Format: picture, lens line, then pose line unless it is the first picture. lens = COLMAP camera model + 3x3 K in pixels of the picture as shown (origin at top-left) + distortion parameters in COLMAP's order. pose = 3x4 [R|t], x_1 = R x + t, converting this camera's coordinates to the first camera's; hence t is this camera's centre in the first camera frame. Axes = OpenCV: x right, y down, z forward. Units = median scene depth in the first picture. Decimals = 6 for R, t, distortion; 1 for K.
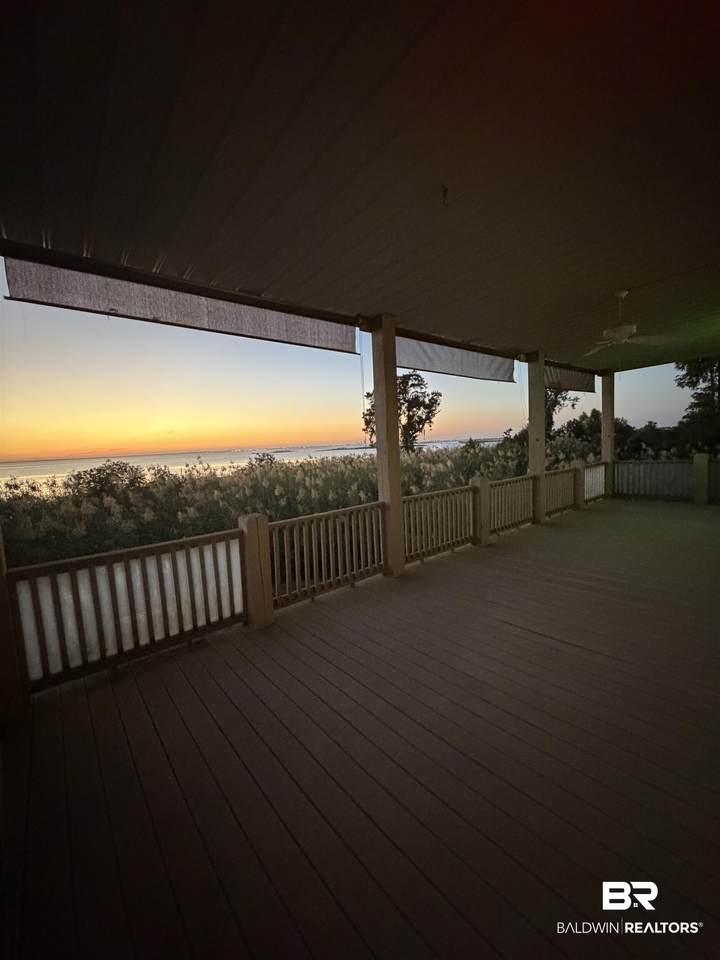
lens RADIAL K [[380.5, 0, 354.7], [0, 380.5, 483.4], [0, 0, 1]] dist [-0.000313, -0.000028]
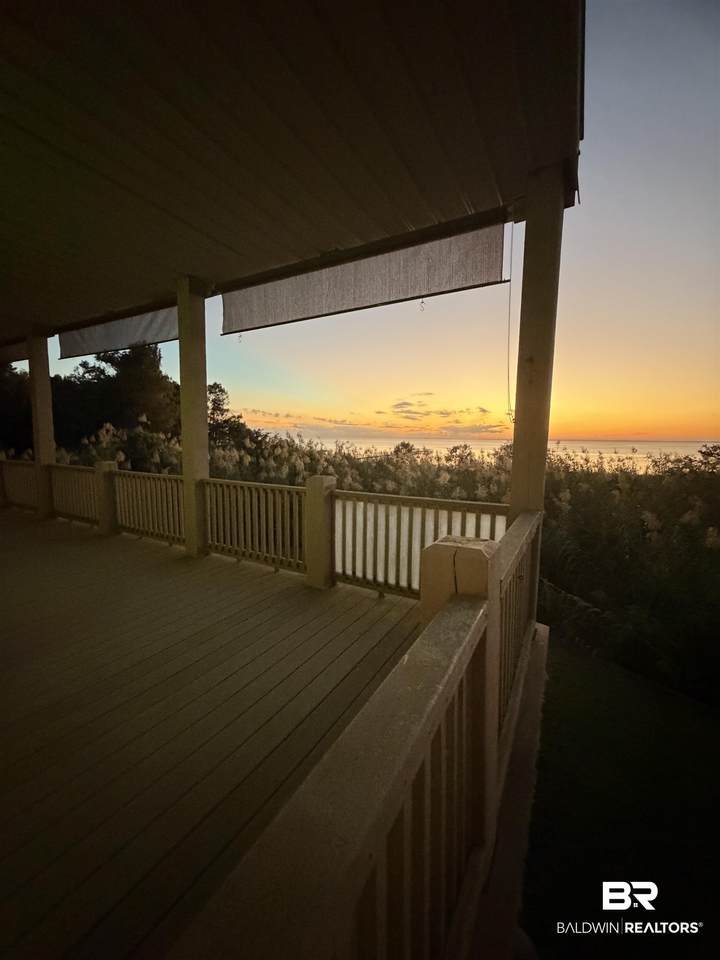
lens RADIAL K [[380.5, 0, 354.7], [0, 380.5, 483.4], [0, 0, 1]] dist [-0.000313, -0.000028]
pose [[0.351058, 0.169549, -0.920875, 0.766661], [-0.108554, 0.984208, 0.139827, -0.083730], [0.930040, 0.050878, 0.363919, 0.699119]]
